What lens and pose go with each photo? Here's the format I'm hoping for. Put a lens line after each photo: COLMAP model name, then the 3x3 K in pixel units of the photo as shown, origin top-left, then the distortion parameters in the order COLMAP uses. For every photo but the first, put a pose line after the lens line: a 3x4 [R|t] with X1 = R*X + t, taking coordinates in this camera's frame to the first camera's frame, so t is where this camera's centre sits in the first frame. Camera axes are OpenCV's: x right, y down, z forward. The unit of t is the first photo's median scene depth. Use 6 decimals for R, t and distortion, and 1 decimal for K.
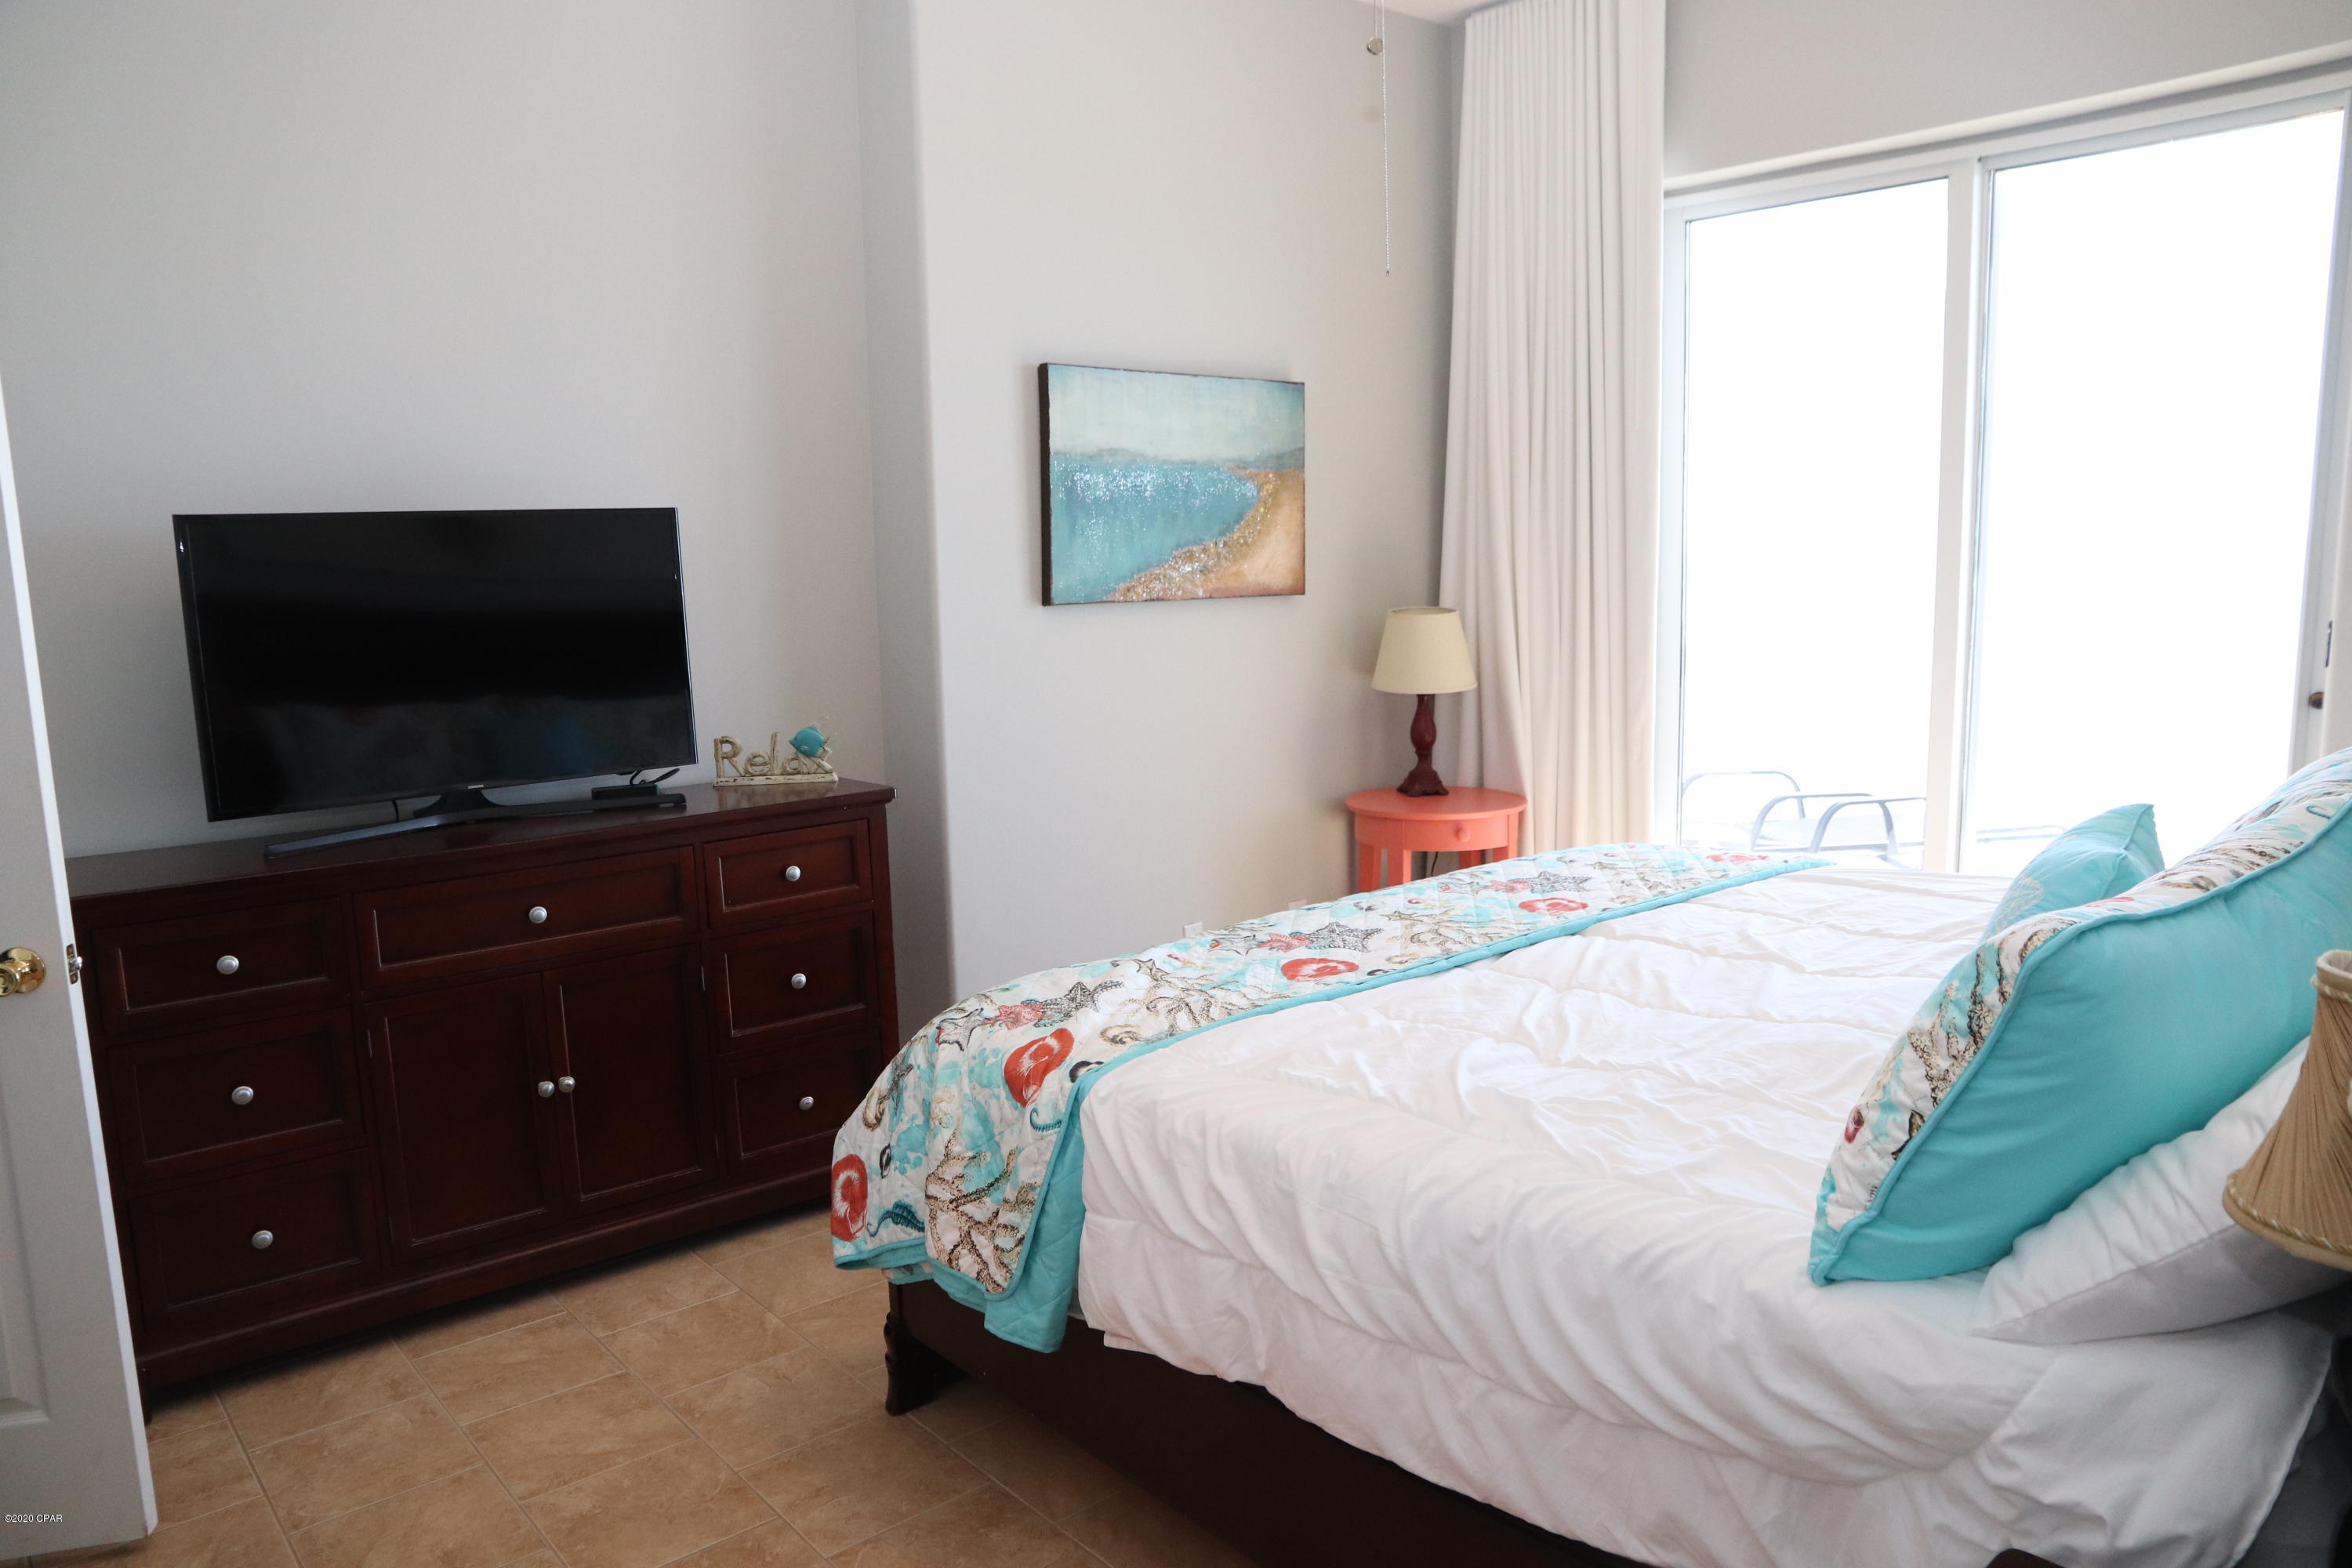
lens RADIAL K [[1614.8, 0, 1174.5], [0, 1614.8, 766.4], [0, 0, 1]] dist [-0.115301, 0.080672]
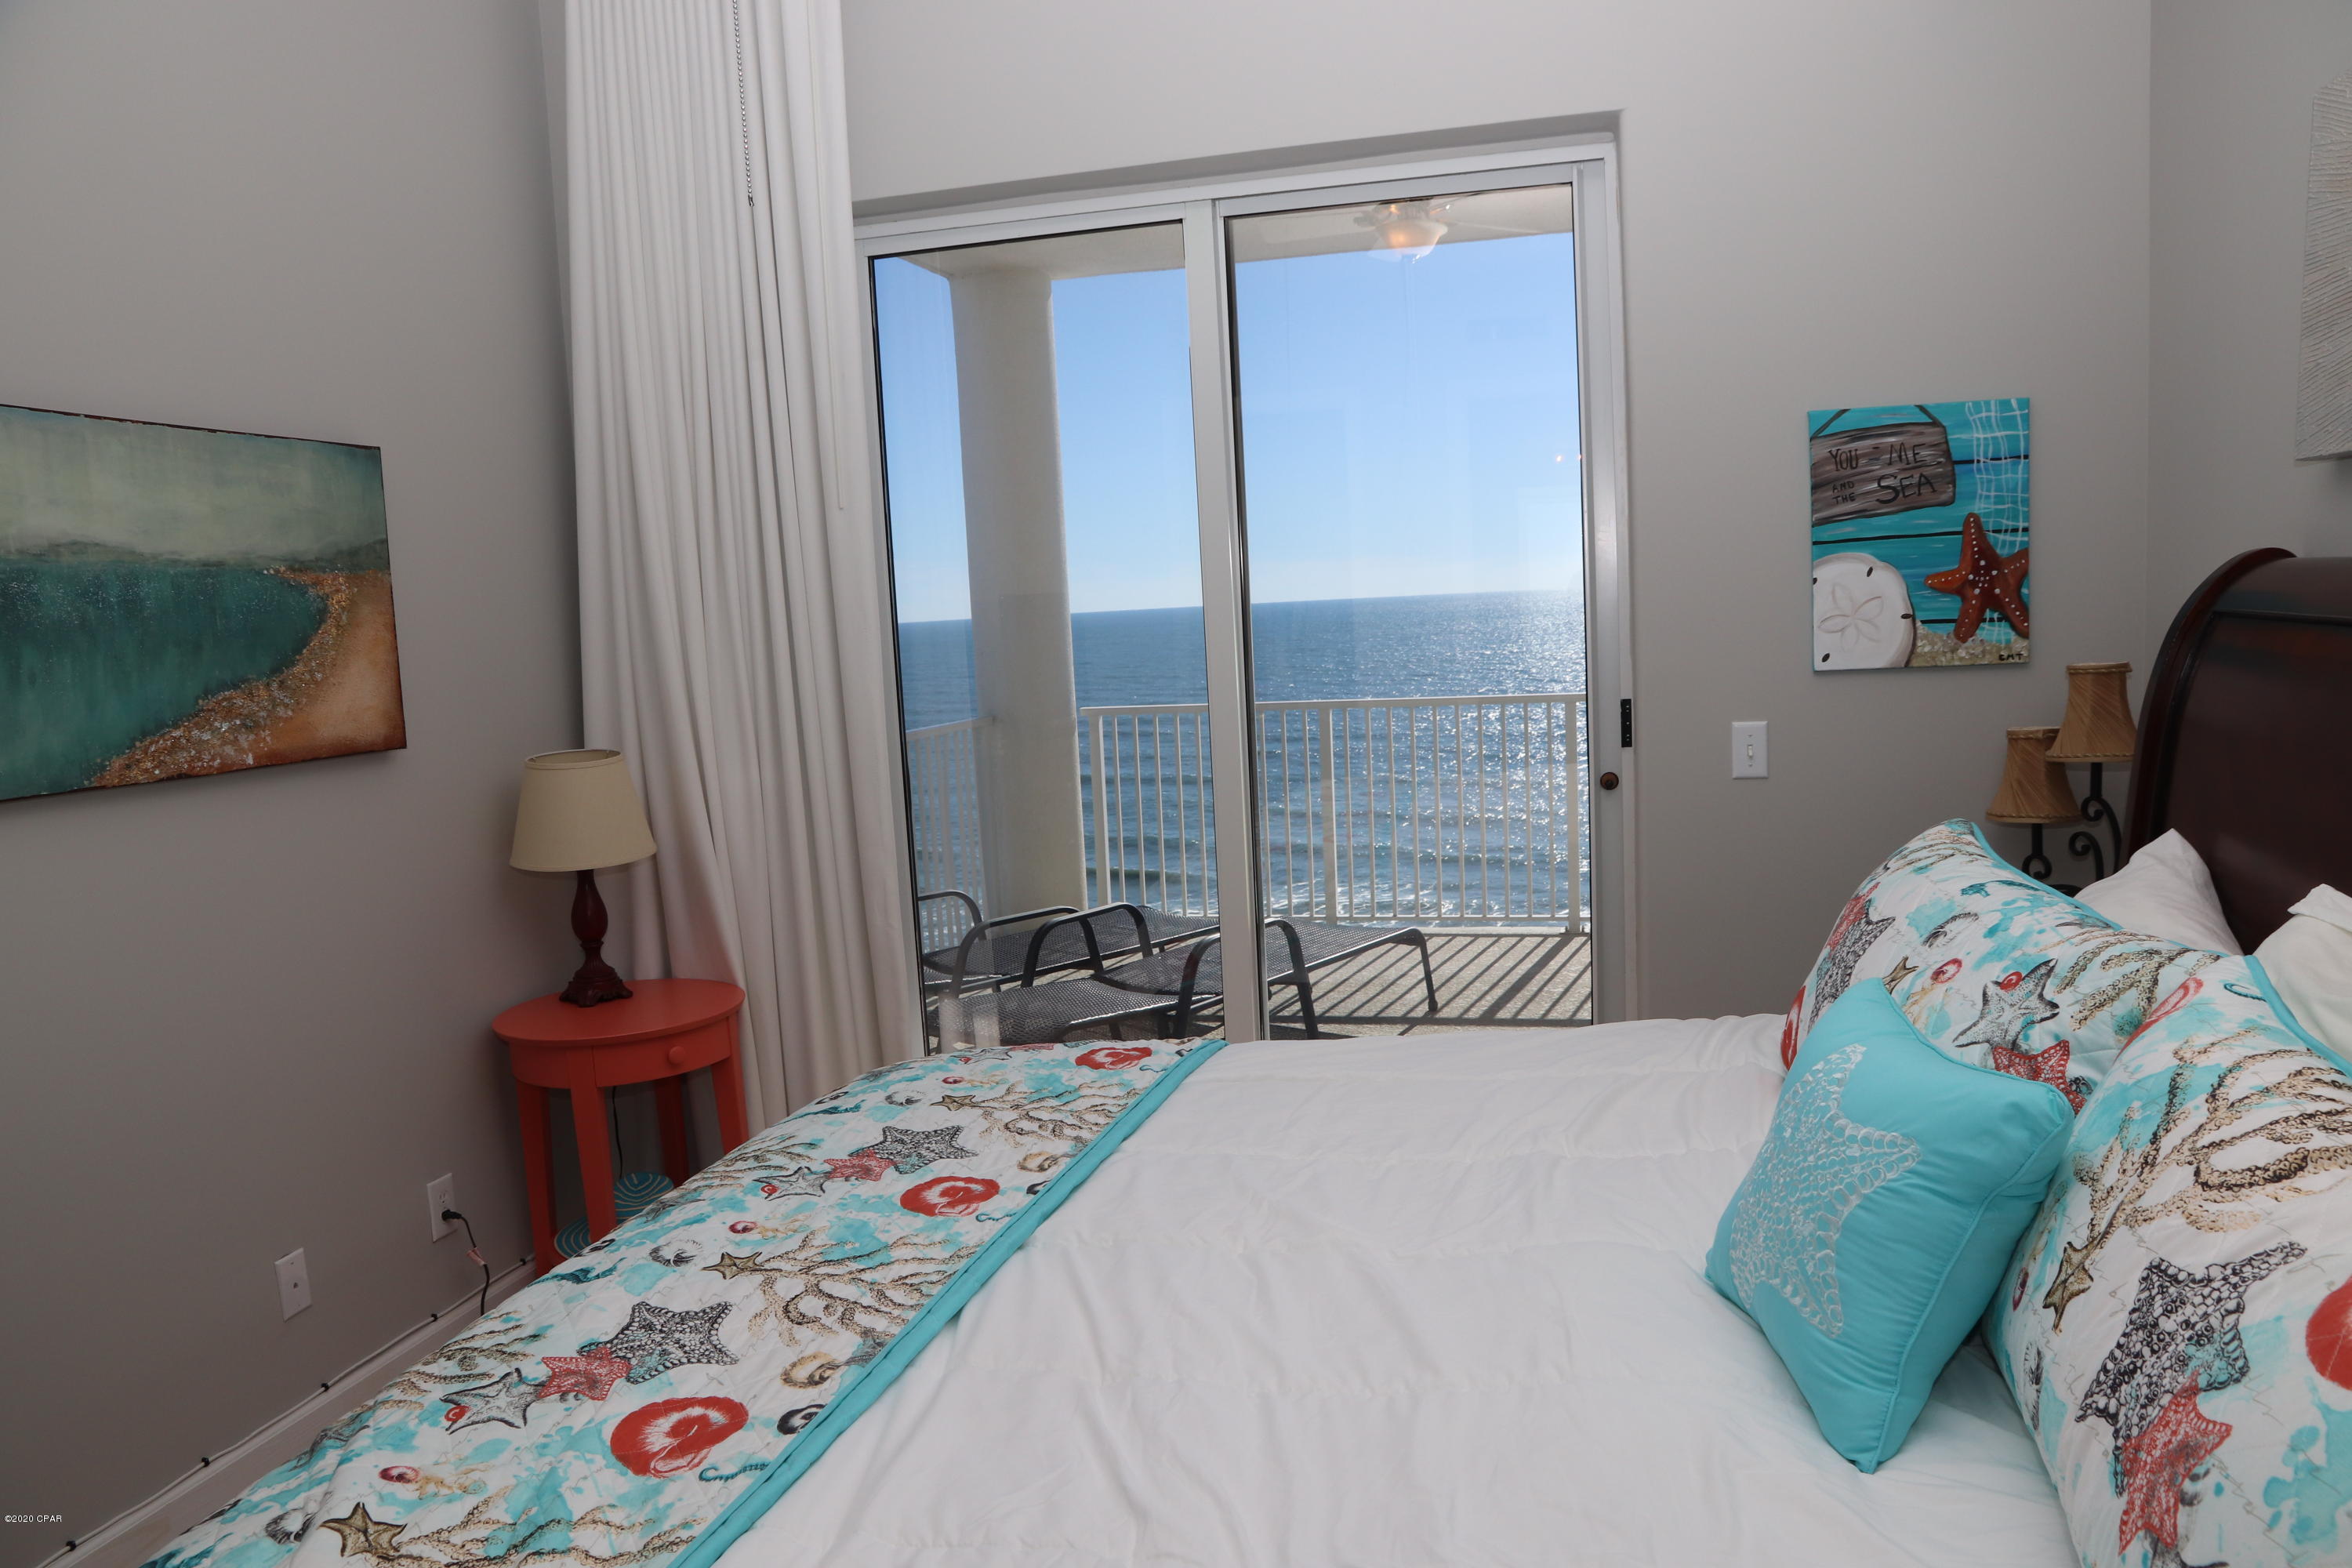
lens RADIAL K [[1614.8, 0, 1181.2], [0, 1614.8, 802.8], [0, 0, 1]] dist [-0.115301, 0.080672]
pose [[0.819103, -0.092445, 0.566148, -0.036975], [0.114376, 0.993432, -0.003264, -0.045338], [-0.562128, 0.067427, 0.824297, 0.263223]]
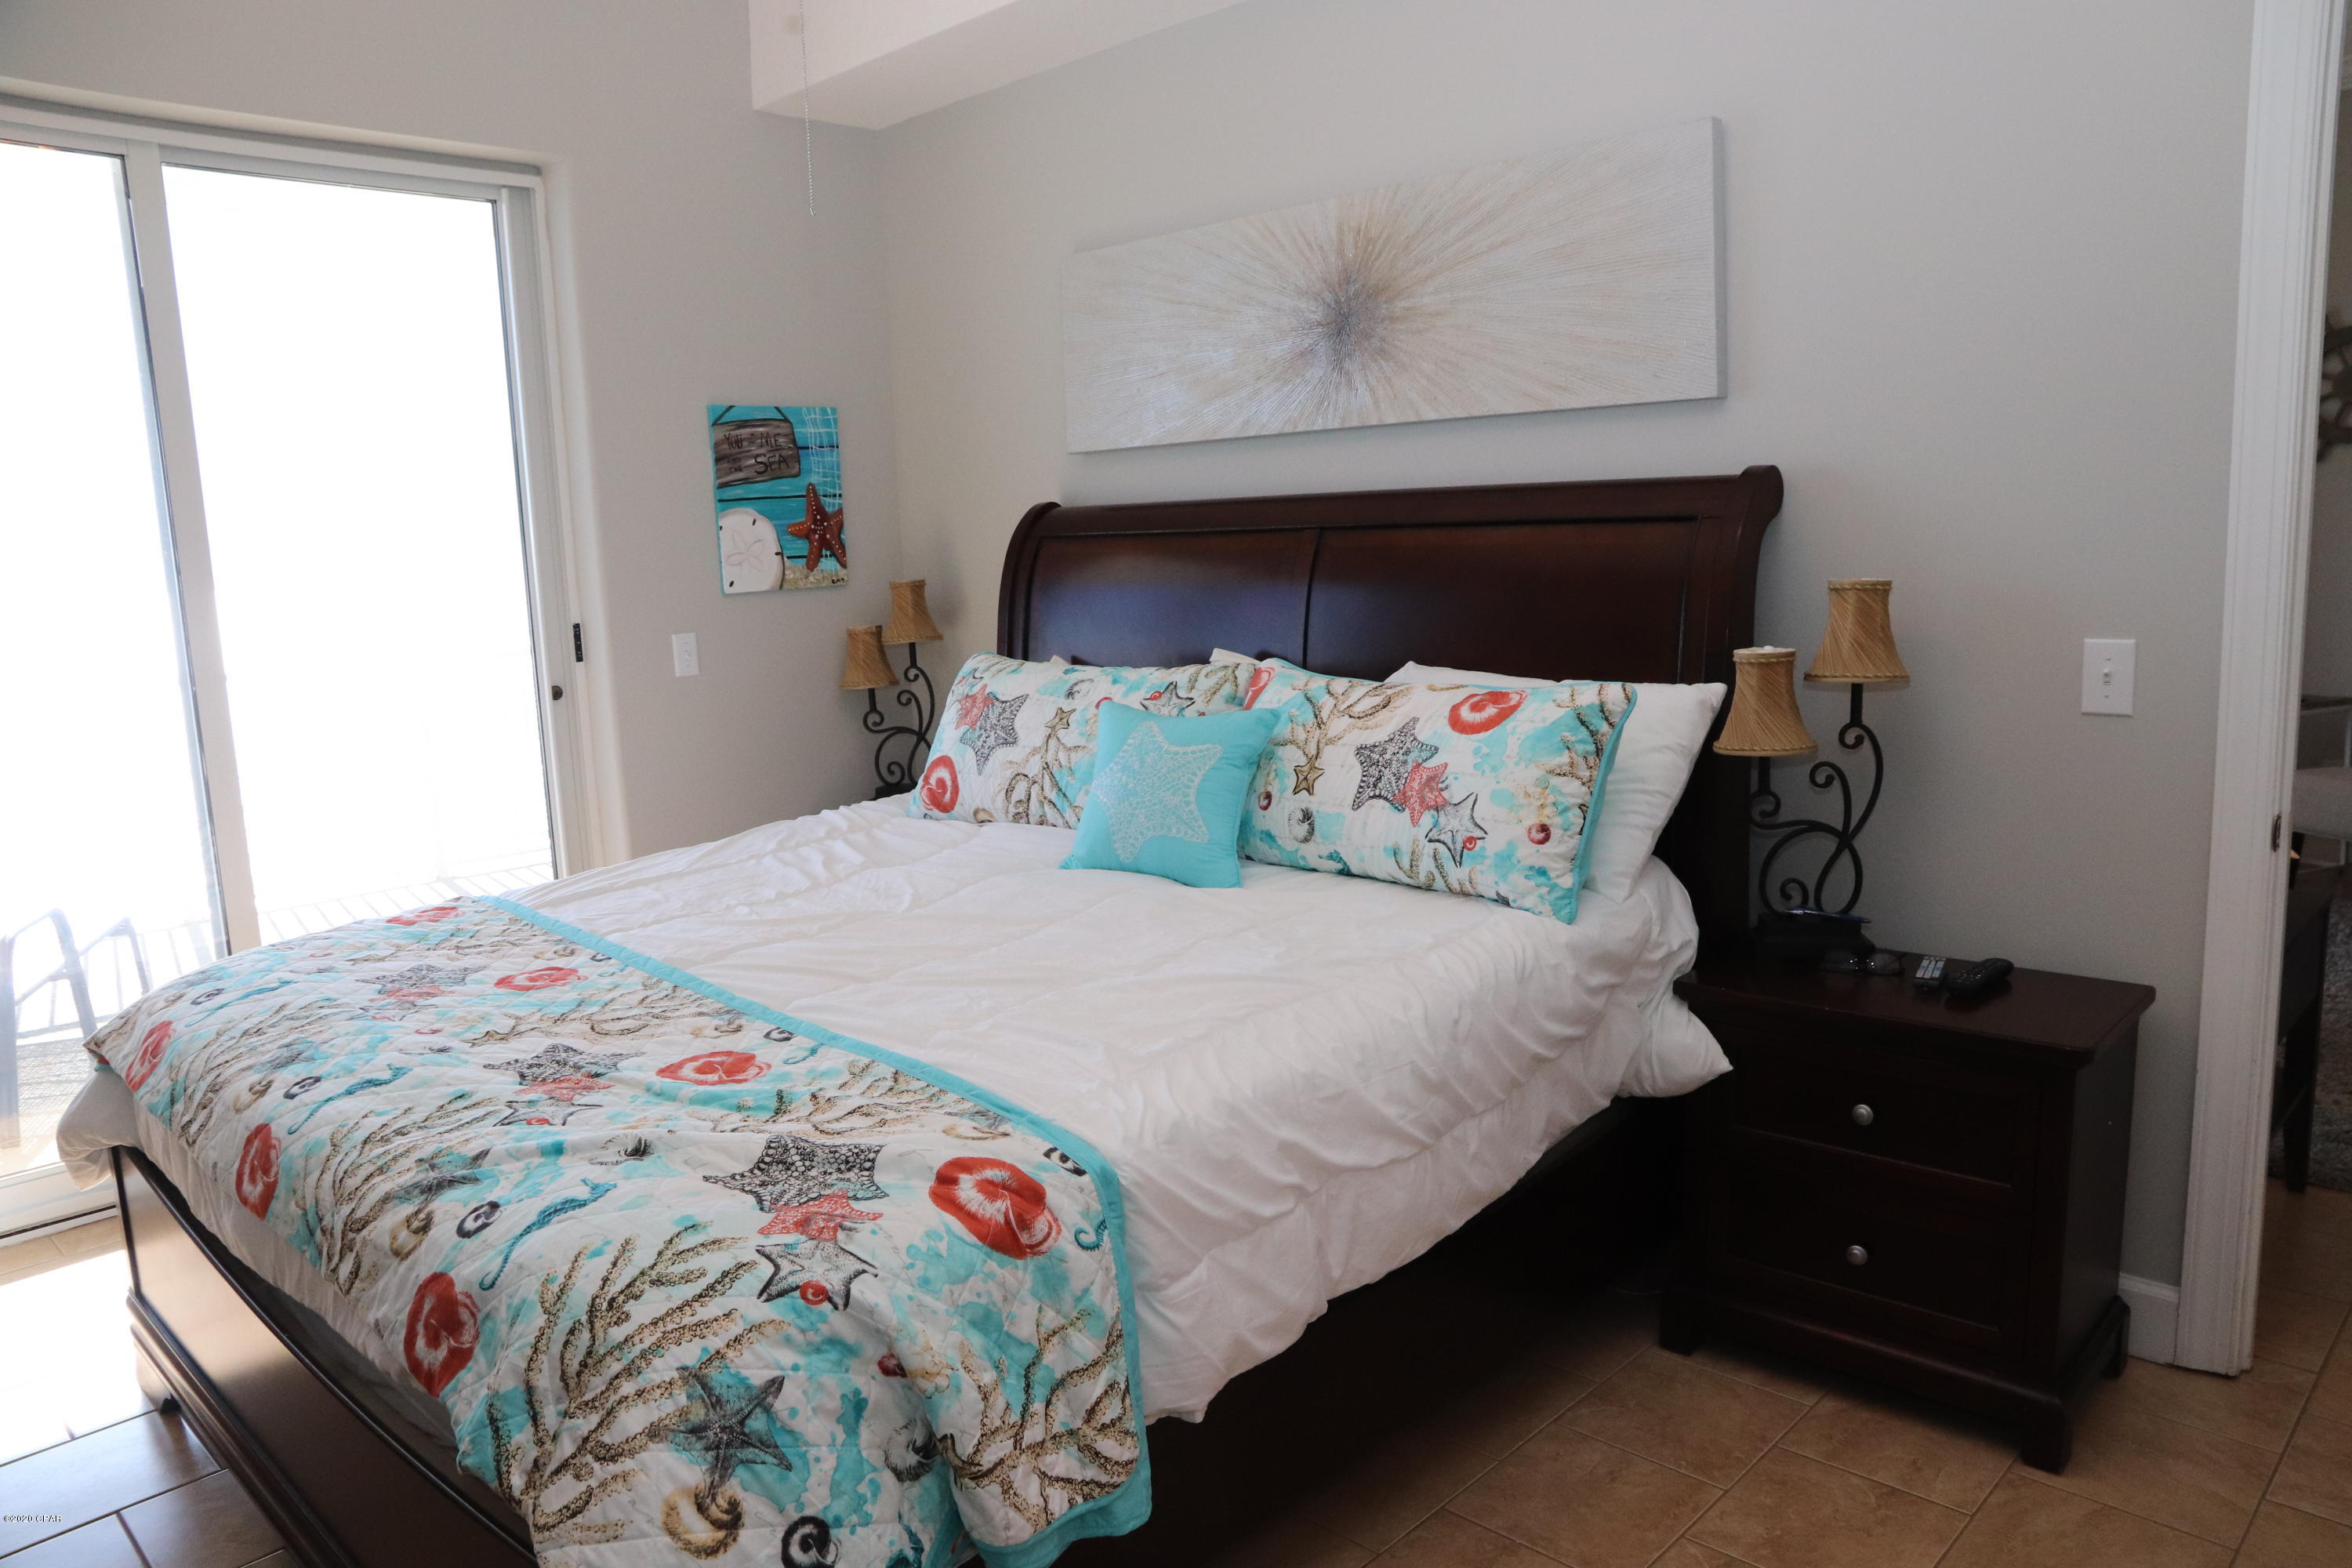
lens RADIAL K [[1614.8, 0, 1184.3], [0, 1614.8, 803.3], [0, 0, 1]] dist [-0.115301, 0.080672]
pose [[-0.079886, -0.140445, 0.986860, -0.418148], [0.181892, 0.971349, 0.152962, -0.047504], [-0.980068, 0.191721, -0.052051, 0.488300]]
